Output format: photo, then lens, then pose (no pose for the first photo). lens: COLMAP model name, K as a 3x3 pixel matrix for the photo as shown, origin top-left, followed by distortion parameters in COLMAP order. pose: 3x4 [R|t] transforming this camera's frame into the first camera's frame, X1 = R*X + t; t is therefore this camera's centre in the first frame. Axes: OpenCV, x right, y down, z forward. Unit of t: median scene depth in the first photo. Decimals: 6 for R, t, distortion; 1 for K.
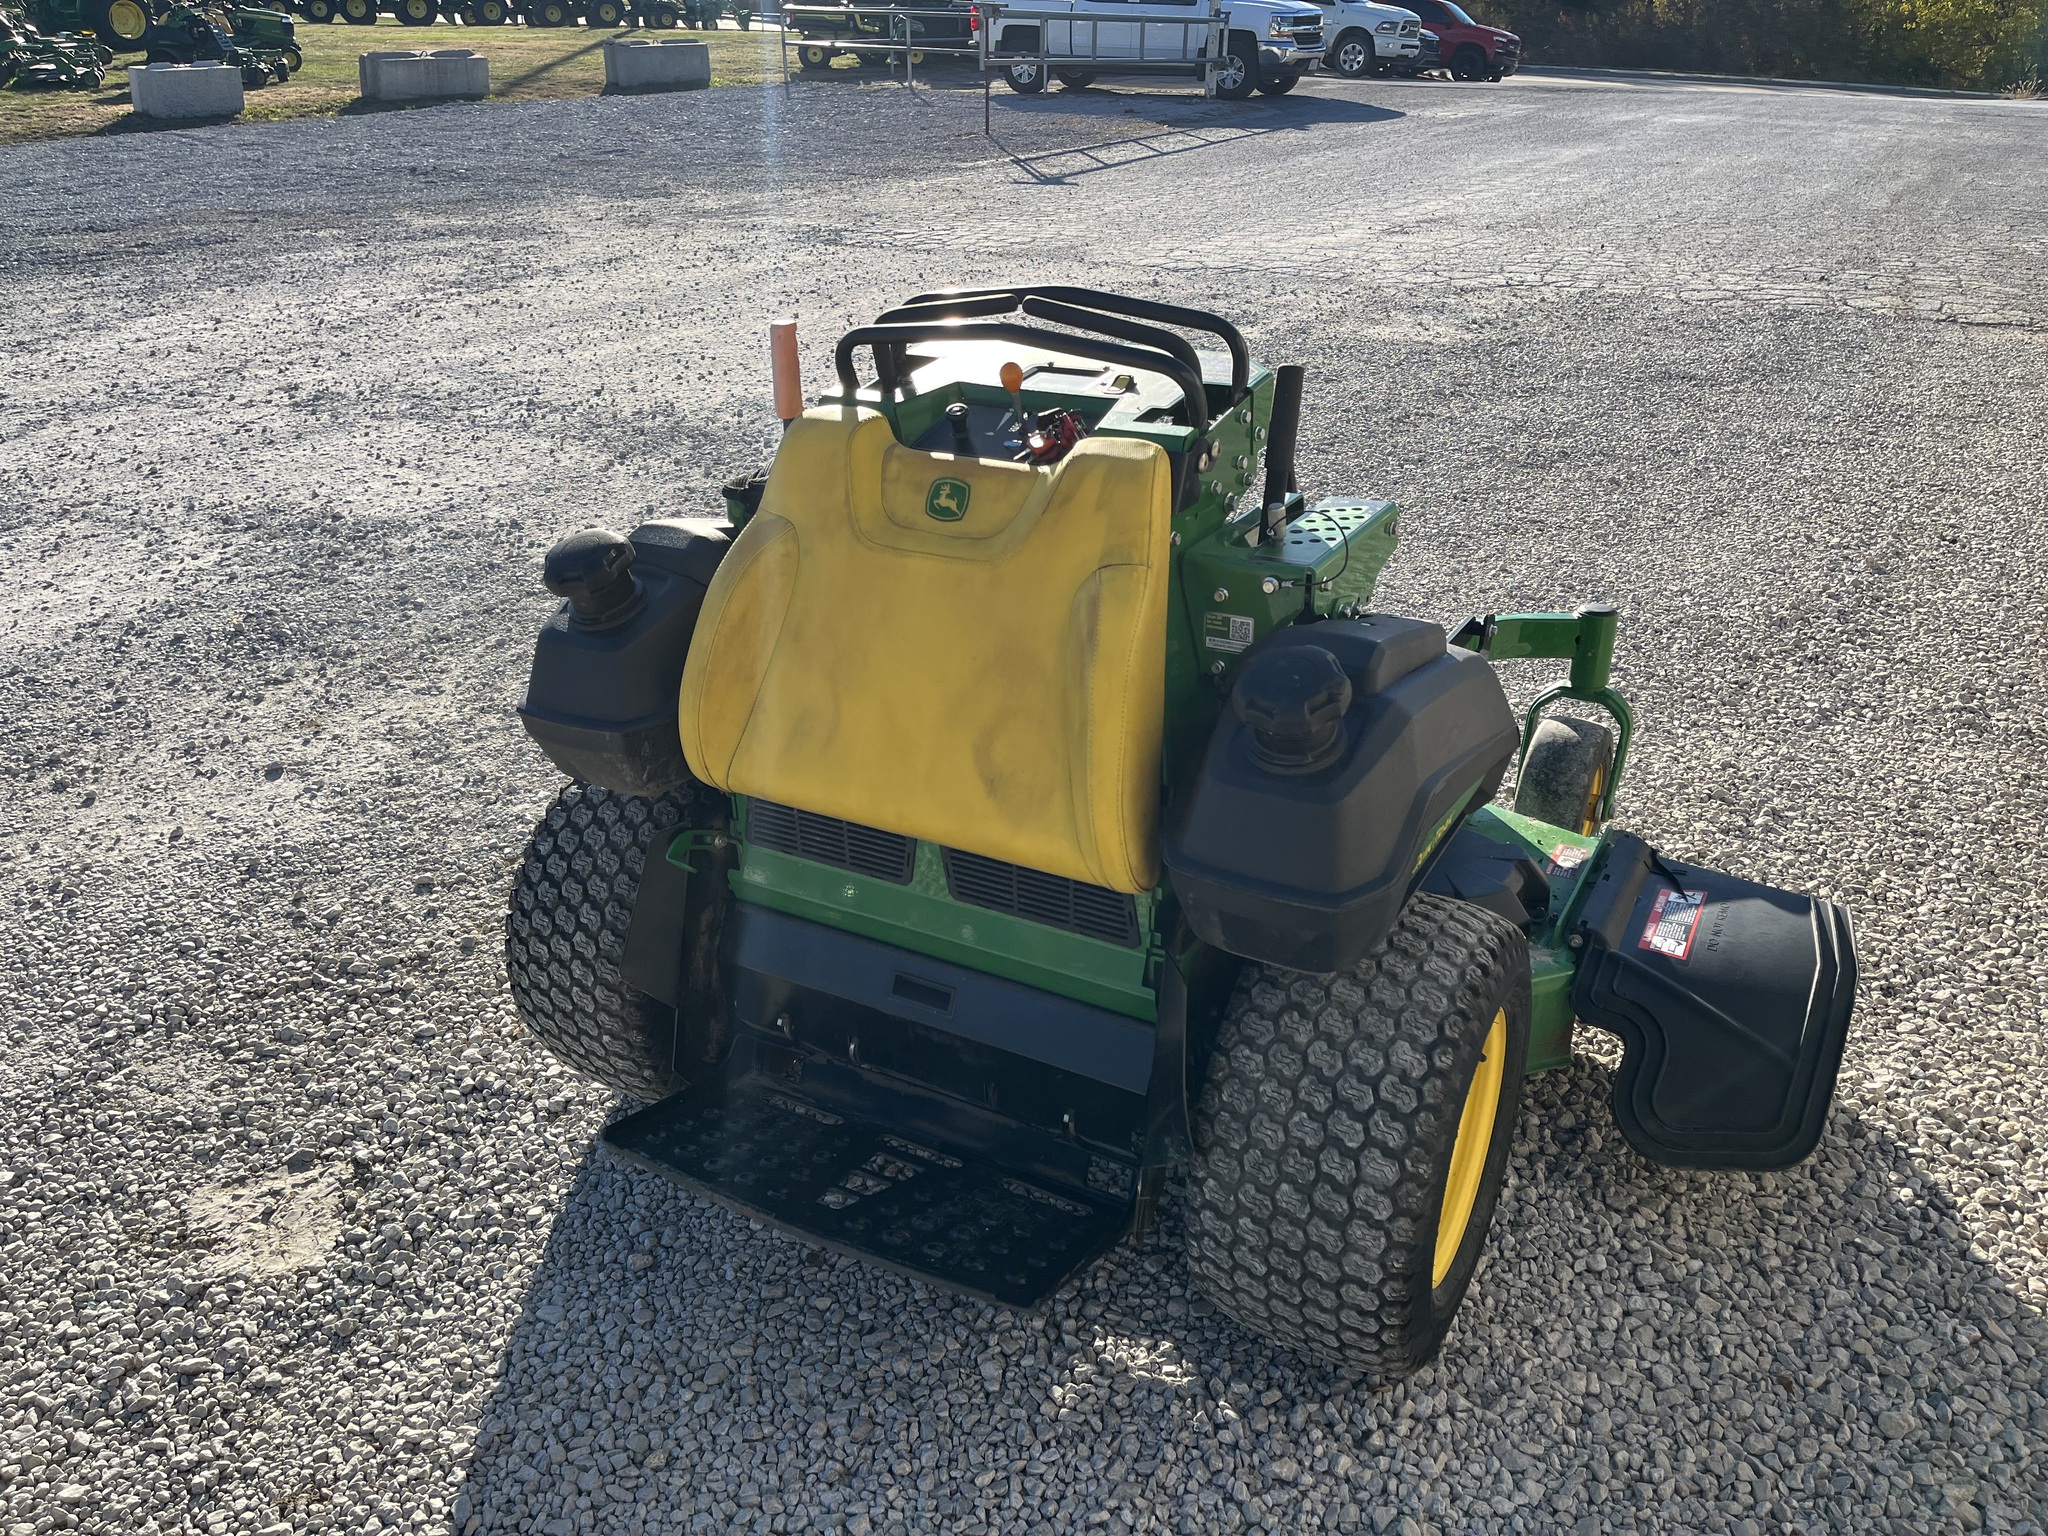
lens RADIAL K [[1548.3, 0, 1047.5], [0, 1548.3, 754.5], [0, 0, 1]] dist [0.074693, -0.102825]
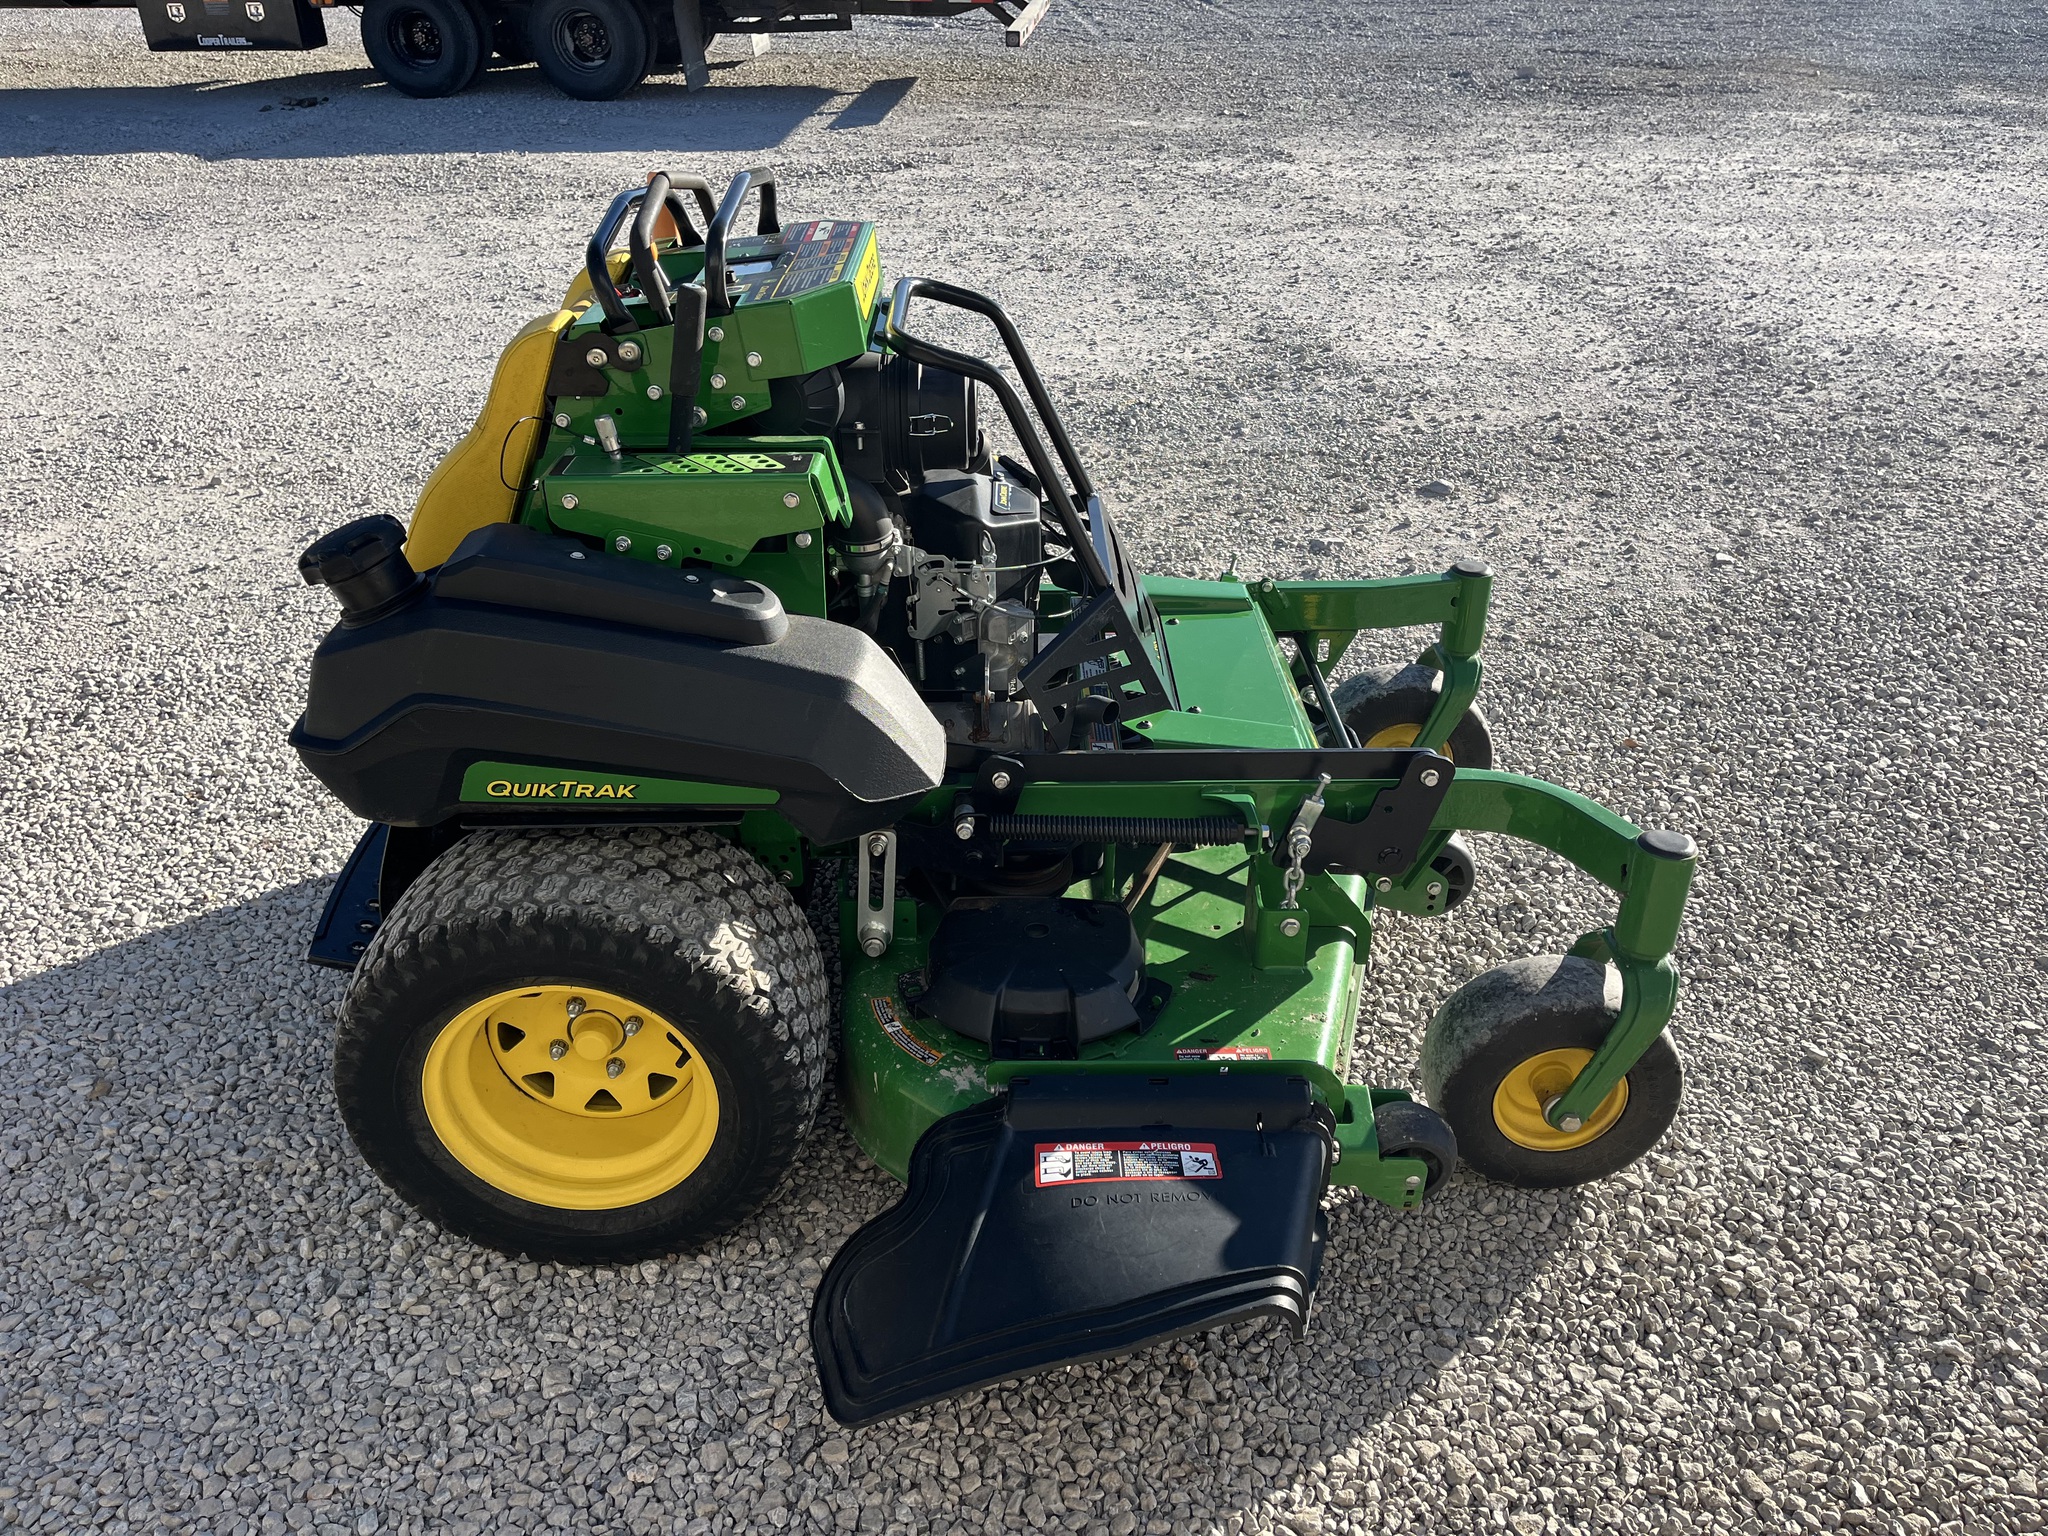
lens RADIAL K [[1548.3, 0, 1039.5], [0, 1548.3, 779.0], [0, 0, 1]] dist [0.074693, -0.102825]
pose [[0.504465, 0.435186, -0.745740, 0.907357], [-0.359963, 0.891057, 0.276486, -0.264511], [0.784820, 0.128962, 0.606157, 0.517509]]
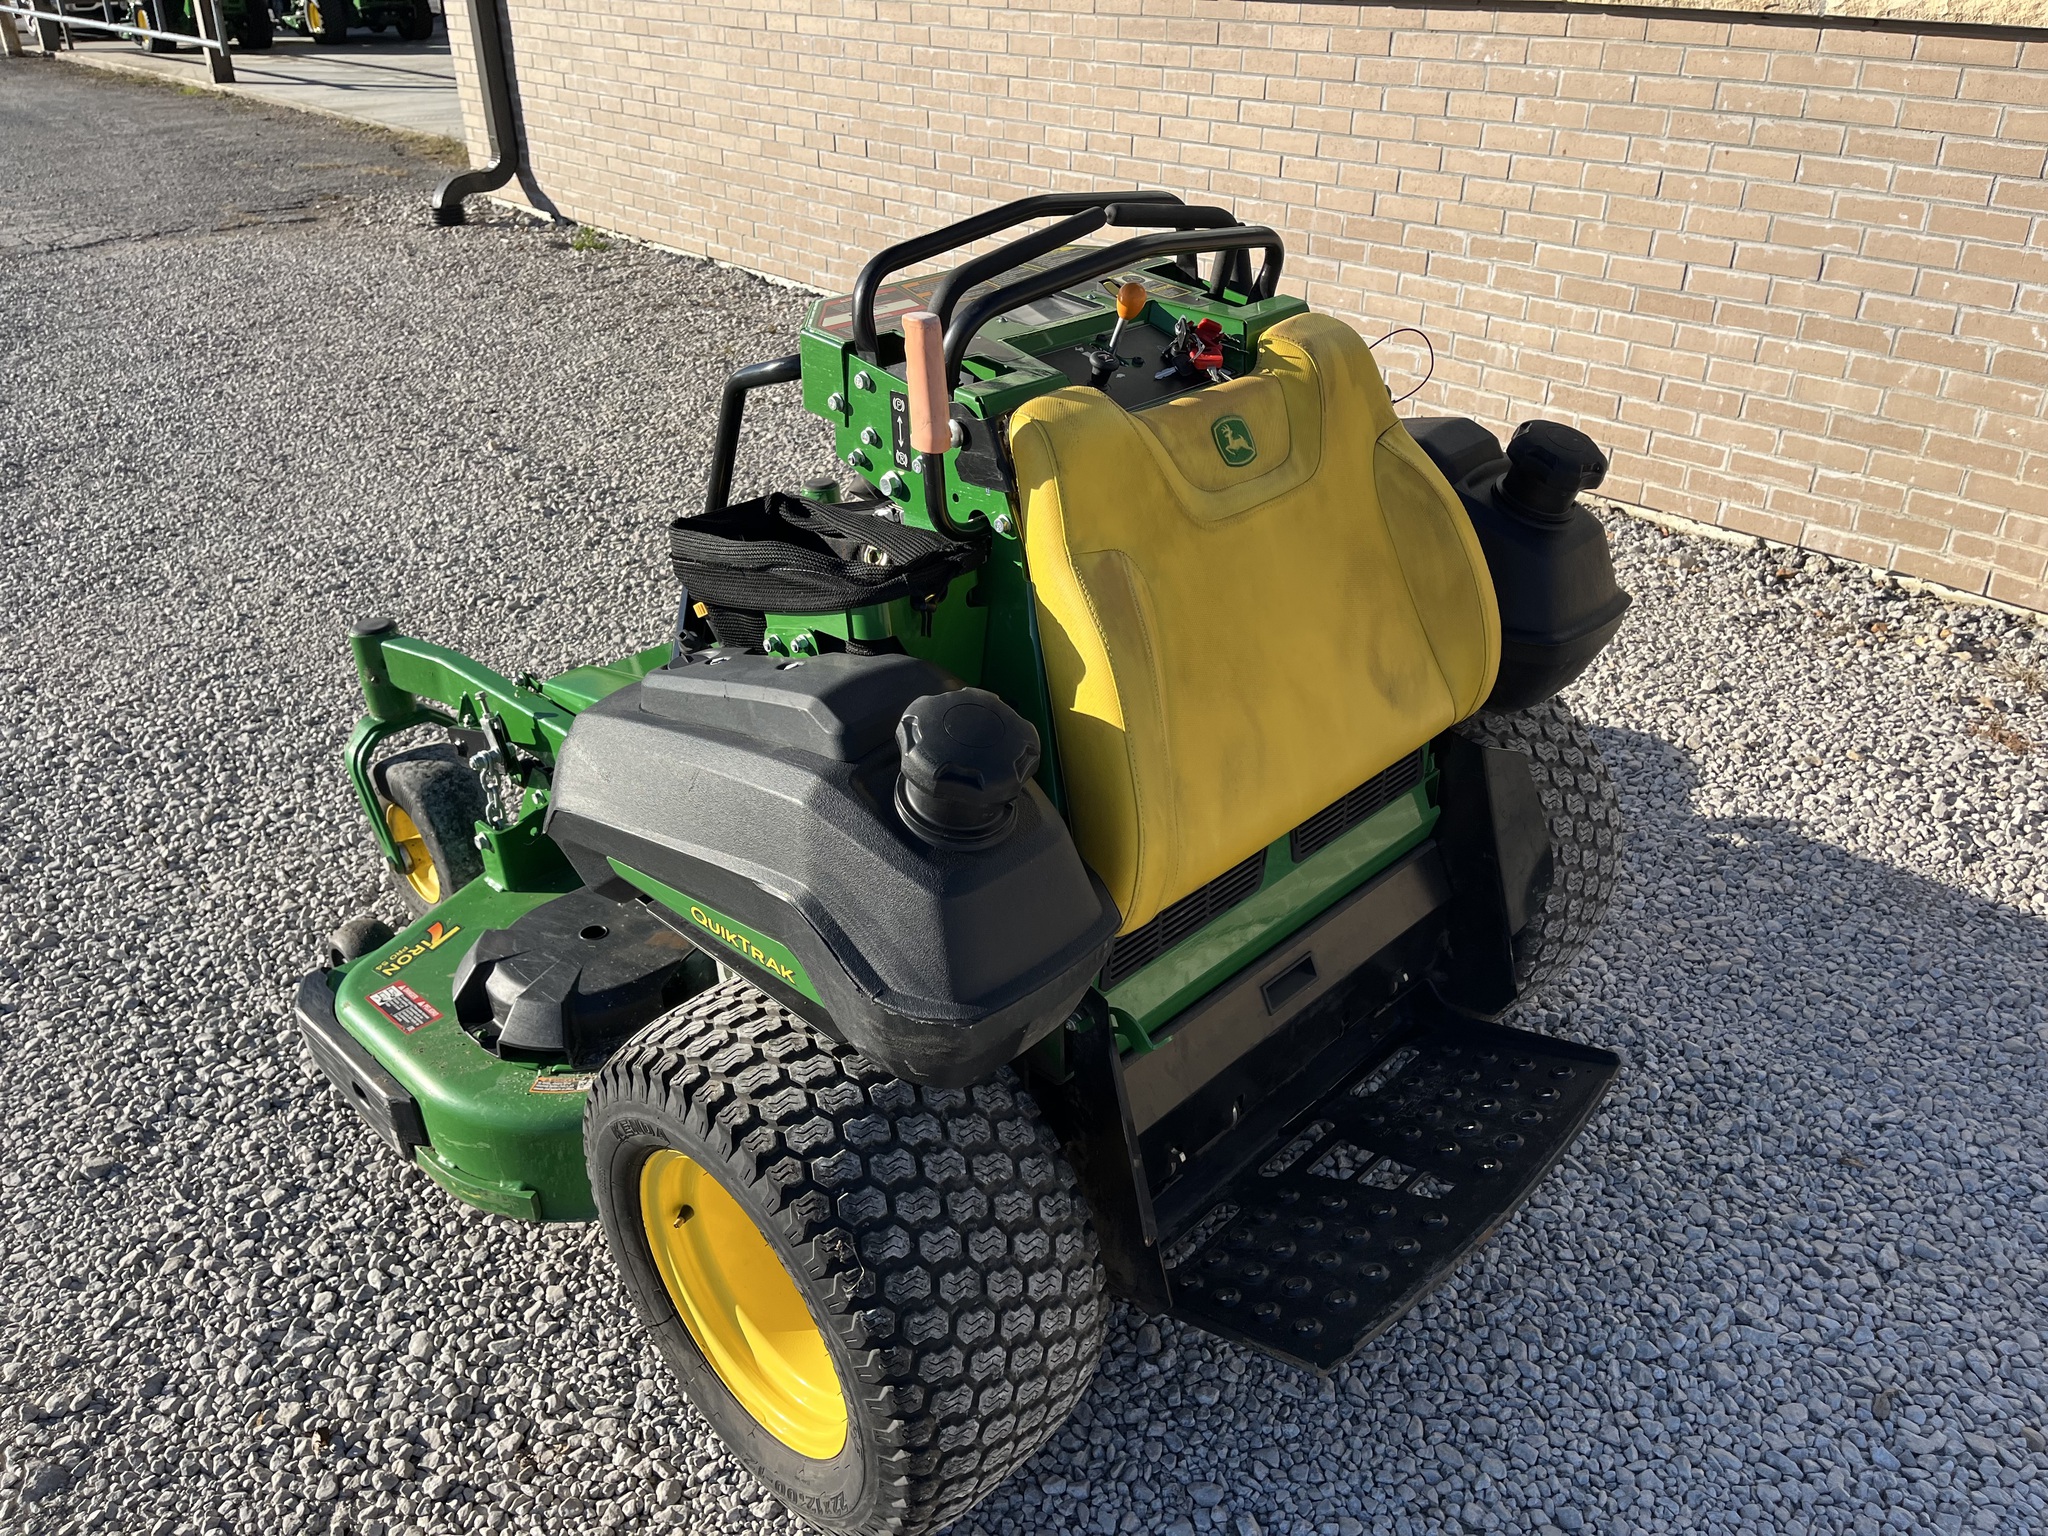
lens RADIAL K [[1548.3, 0, 1030.4], [0, 1548.3, 759.5], [0, 0, 1]] dist [0.074693, -0.102825]
pose [[0.266748, -0.459997, 0.846905, -0.740959], [0.420574, 0.846219, 0.327157, -0.282389], [-0.867158, 0.268918, 0.419190, 0.646152]]
